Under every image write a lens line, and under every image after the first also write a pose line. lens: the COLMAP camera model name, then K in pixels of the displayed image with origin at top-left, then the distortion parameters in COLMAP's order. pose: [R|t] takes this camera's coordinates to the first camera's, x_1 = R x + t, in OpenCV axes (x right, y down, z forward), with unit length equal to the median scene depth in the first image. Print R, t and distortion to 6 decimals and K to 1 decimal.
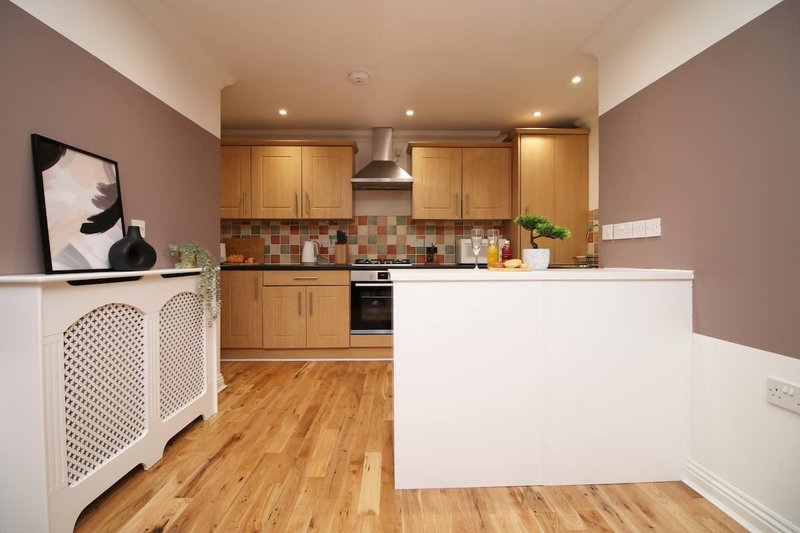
lens RADIAL K [[366.6, 0, 400.2], [0, 366.6, 263.9], [0, 0, 1]] dist [-0.010532, -0.004266]
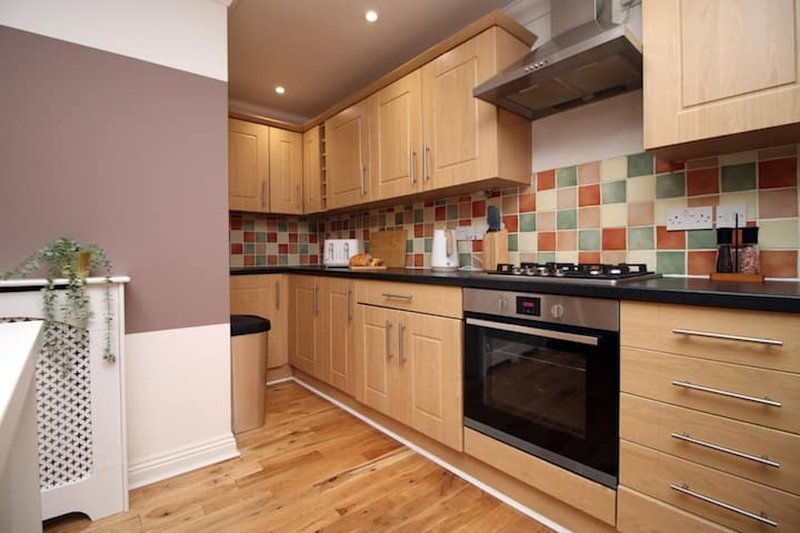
lens RADIAL K [[366.6, 0, 401.5], [0, 366.6, 261.7], [0, 0, 1]] dist [-0.010532, -0.004266]
pose [[0.625886, 0.008584, -0.779867, 0.153014], [-0.007816, 0.999958, 0.004733, -0.014040], [0.779875, 0.003133, 0.625927, 0.568629]]
